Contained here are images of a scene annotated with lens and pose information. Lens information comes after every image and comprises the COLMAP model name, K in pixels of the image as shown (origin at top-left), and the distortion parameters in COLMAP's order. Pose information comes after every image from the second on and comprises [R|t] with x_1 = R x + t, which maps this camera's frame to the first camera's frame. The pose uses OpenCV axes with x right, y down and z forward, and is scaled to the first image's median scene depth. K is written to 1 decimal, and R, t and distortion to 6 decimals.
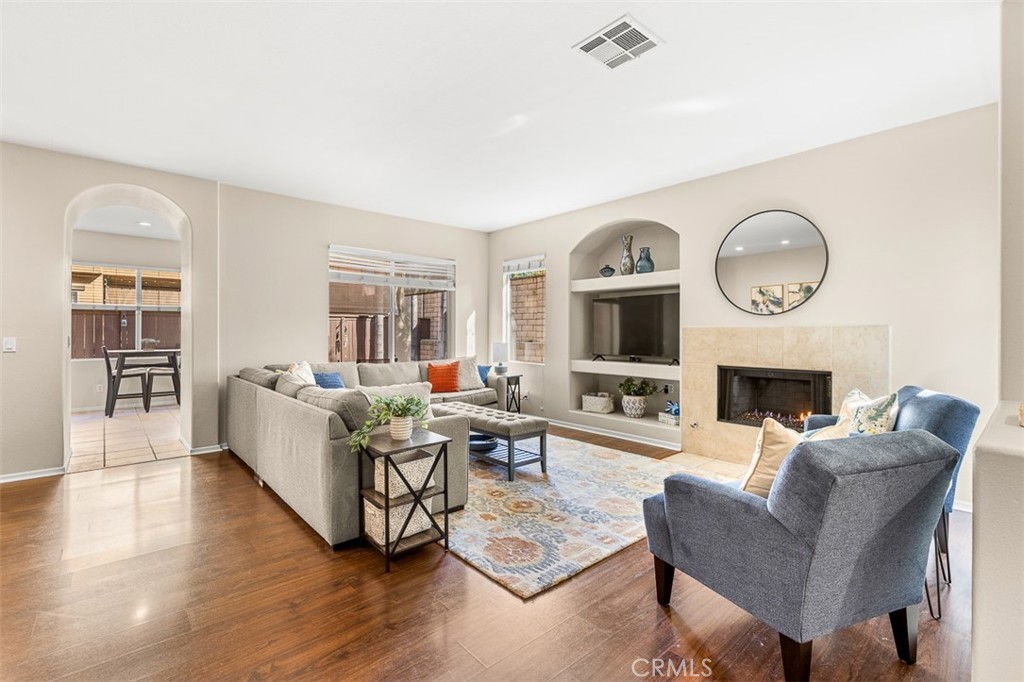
lens RADIAL K [[463.7, 0, 514.0], [0, 463.7, 337.8], [0, 0, 1]] dist [-0.000238, -0.000053]
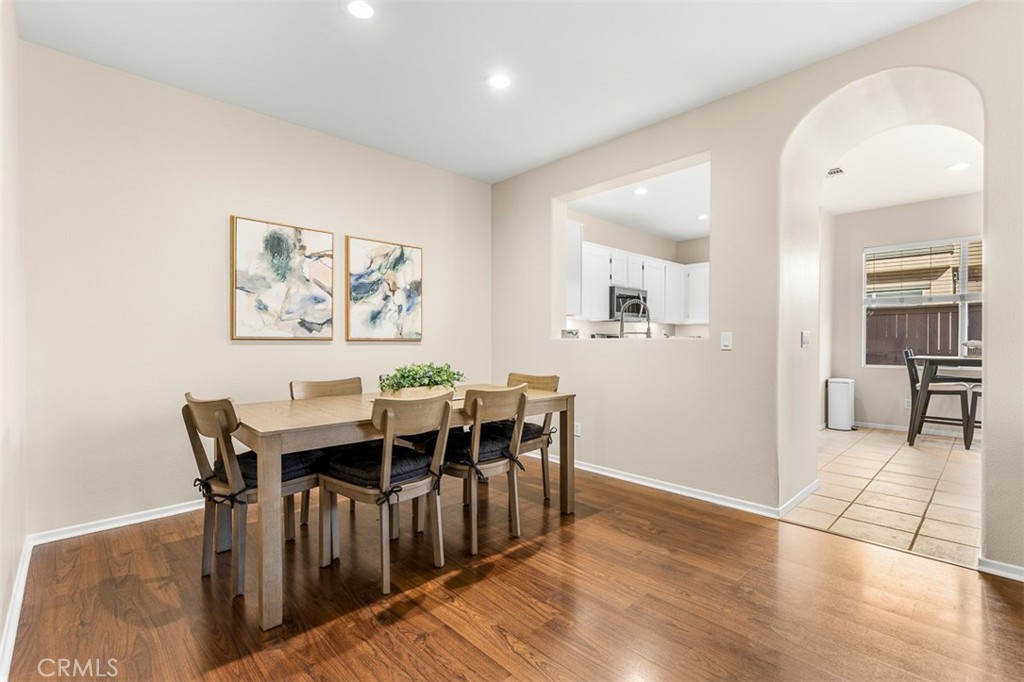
lens RADIAL K [[463.7, 0, 513.9], [0, 463.7, 345.2], [0, 0, 1]] dist [-0.000238, -0.000053]
pose [[0.040979, 0.007556, -0.999131, -0.144536], [-0.008943, 0.999934, 0.007195, 0.010234], [0.999120, 0.008640, 0.041043, 0.310998]]
